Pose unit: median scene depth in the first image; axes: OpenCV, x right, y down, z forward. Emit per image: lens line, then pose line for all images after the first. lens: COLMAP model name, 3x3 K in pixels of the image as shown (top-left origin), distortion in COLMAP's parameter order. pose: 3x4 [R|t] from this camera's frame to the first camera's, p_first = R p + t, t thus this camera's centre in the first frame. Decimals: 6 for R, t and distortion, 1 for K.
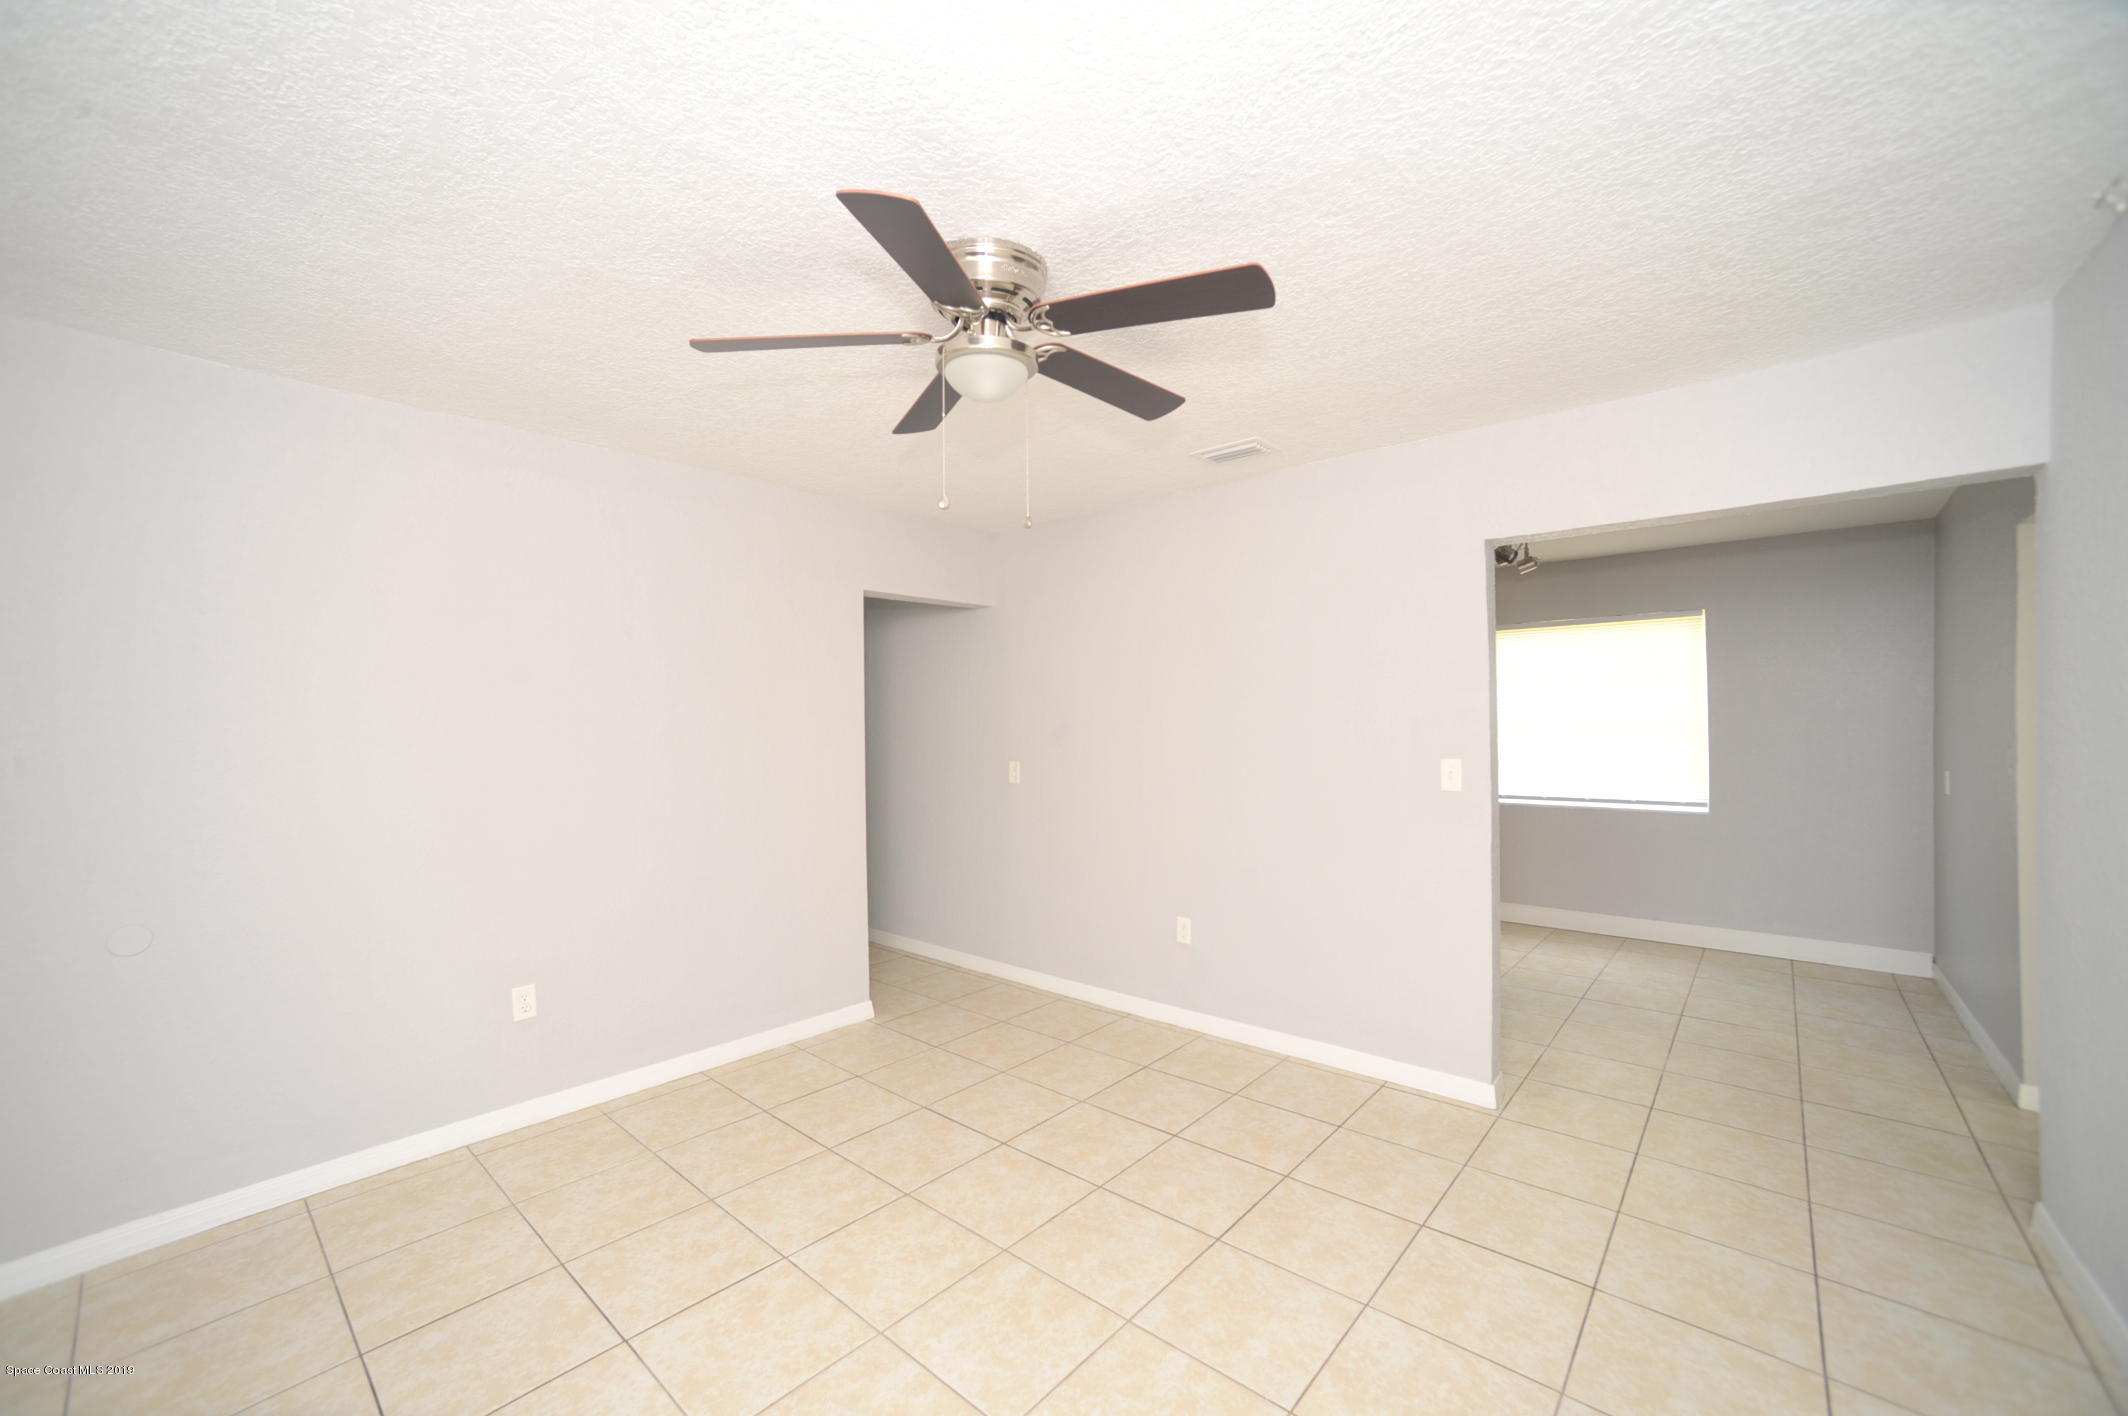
lens RADIAL K [[847.8, 0, 1051.6], [0, 847.8, 719.3], [0, 0, 1]] dist [-0.067568, 0.034150]
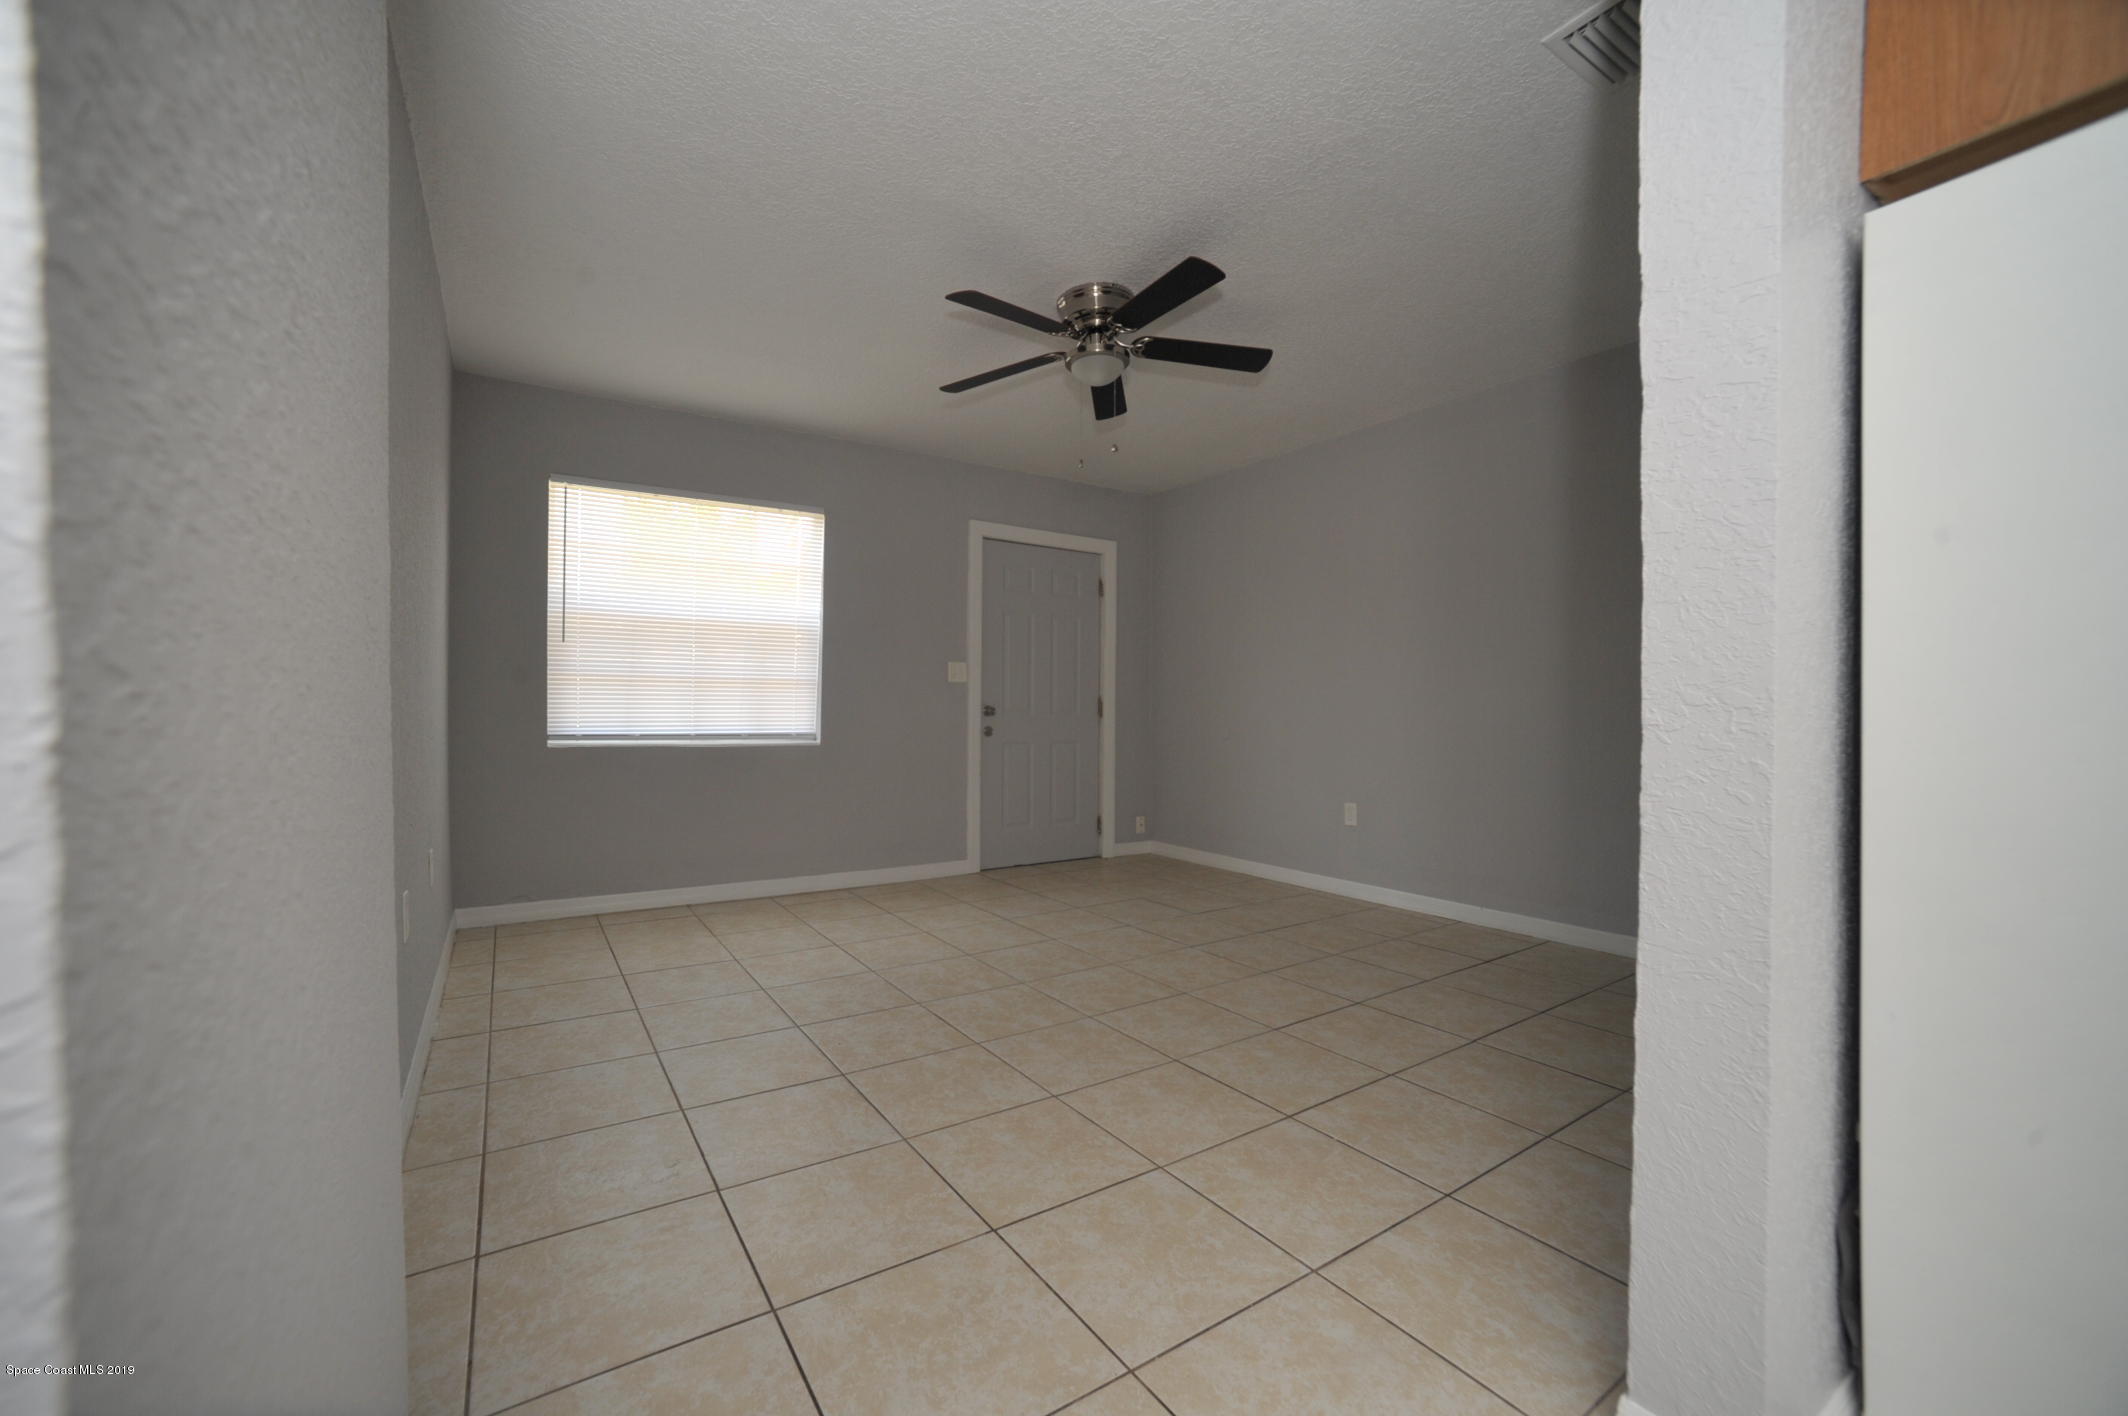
lens RADIAL K [[847.8, 0, 1051.6], [0, 847.8, 719.3], [0, 0, 1]] dist [-0.067568, 0.034150]
pose [[-0.263329, 0.017855, -0.964541, 0.888694], [0.000769, 0.999832, 0.018298, 0.130558], [0.964706, 0.004077, -0.263299, 0.803142]]
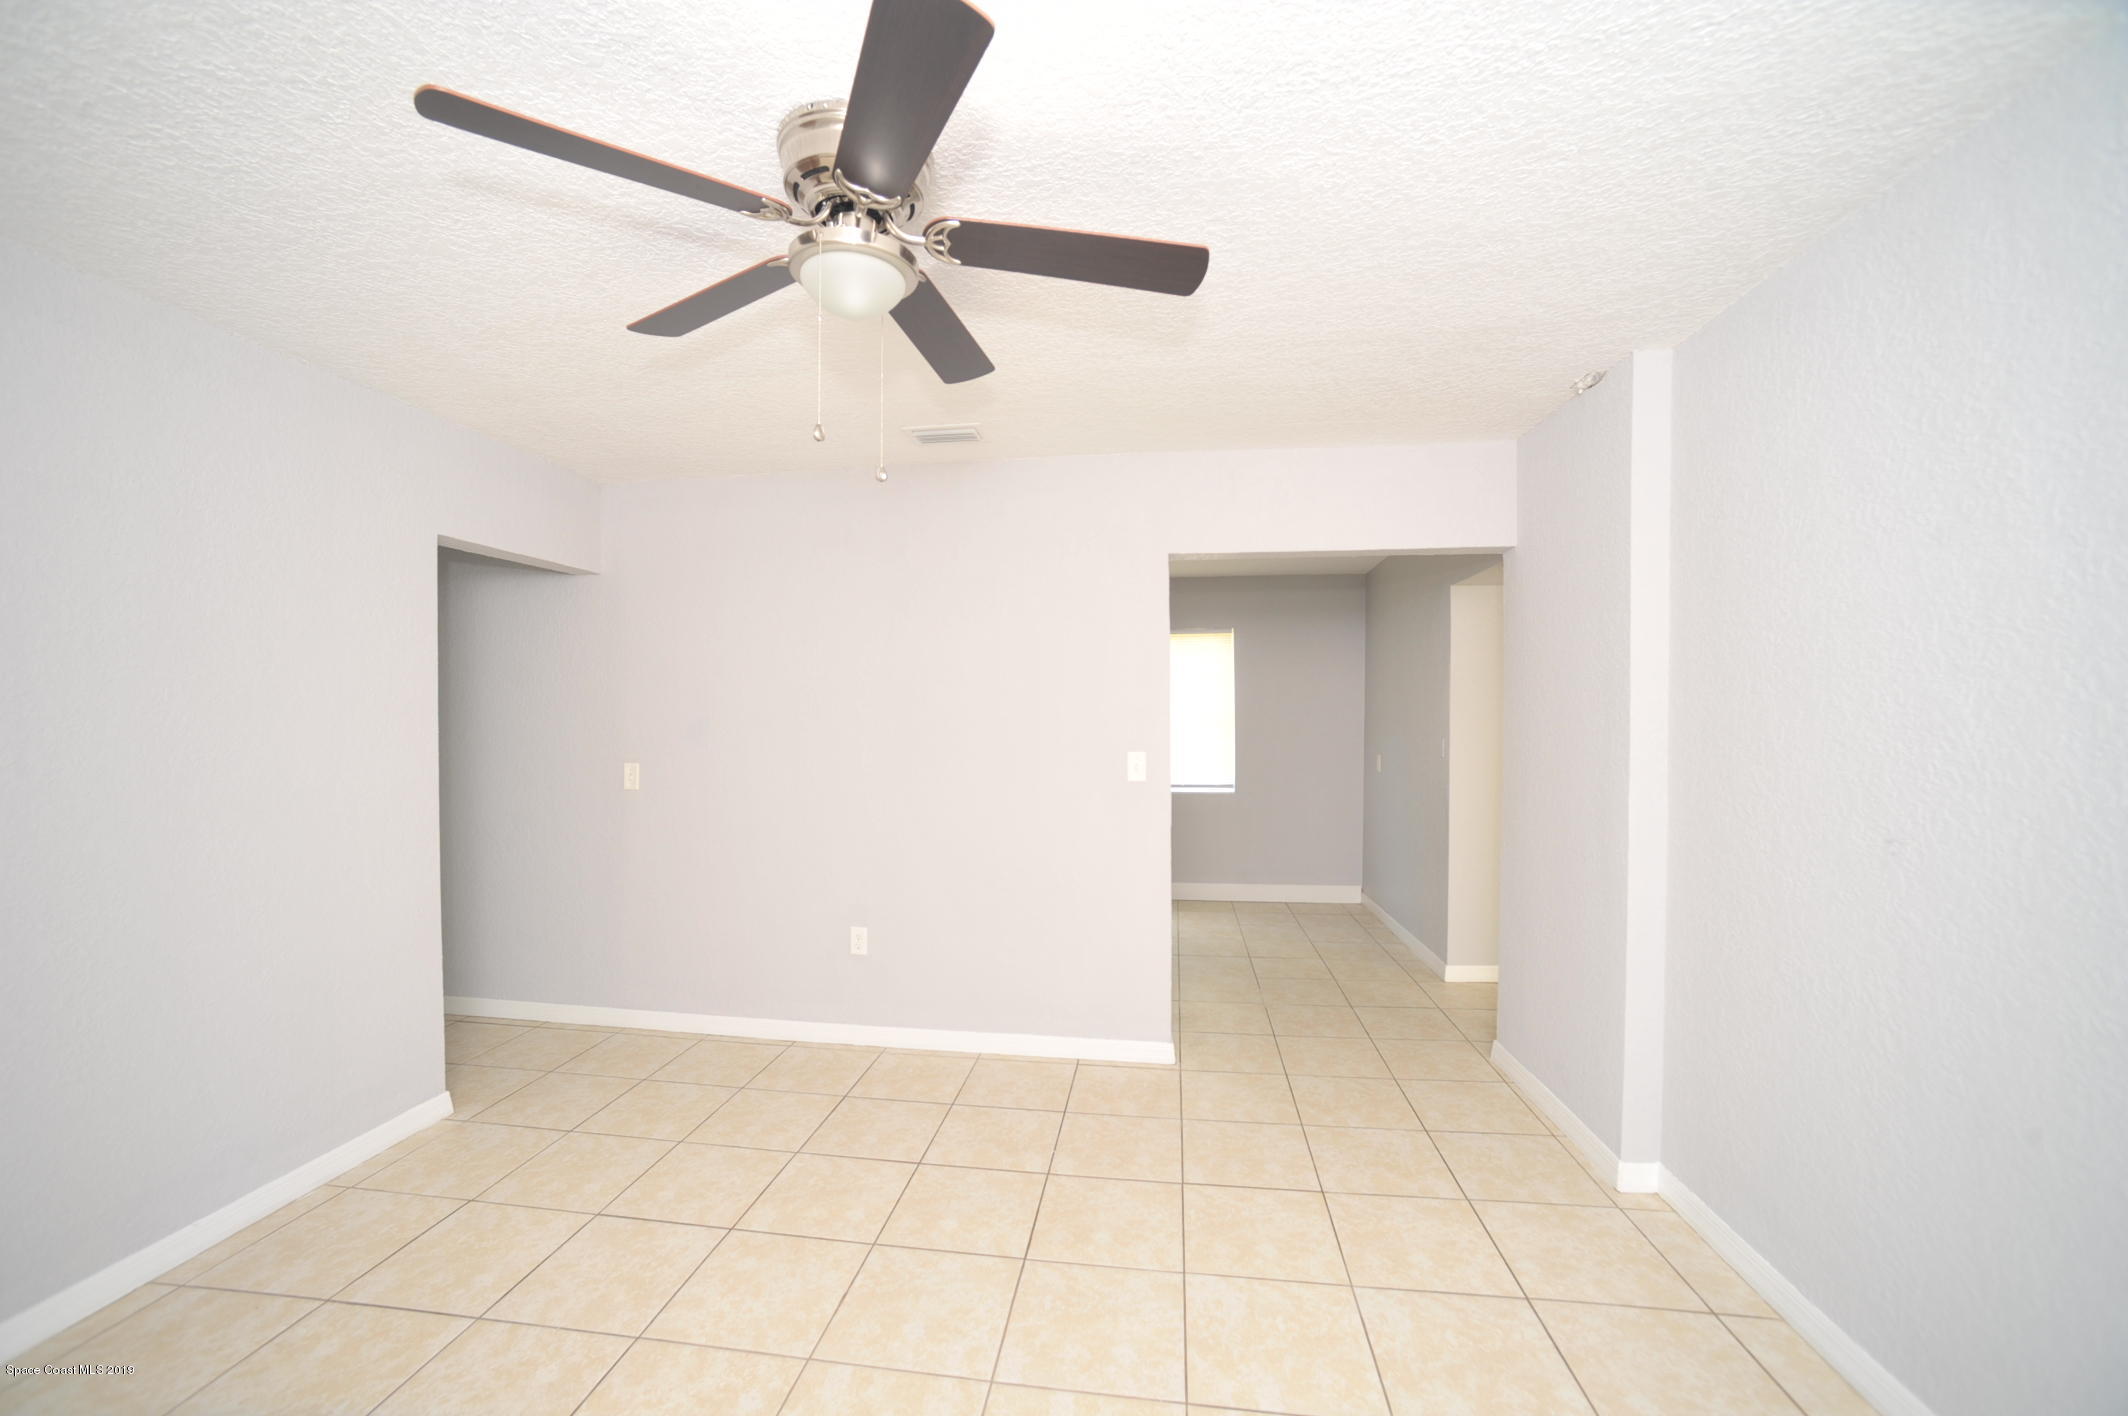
lens RADIAL K [[847.8, 0, 1051.6], [0, 847.8, 719.3], [0, 0, 1]] dist [-0.067568, 0.034150]
pose [[0.835733, 0.004599, 0.549117, -0.214625], [-0.007609, 0.999966, 0.003204, 0.001958], [-0.549084, -0.006856, 0.835739, 0.135116]]
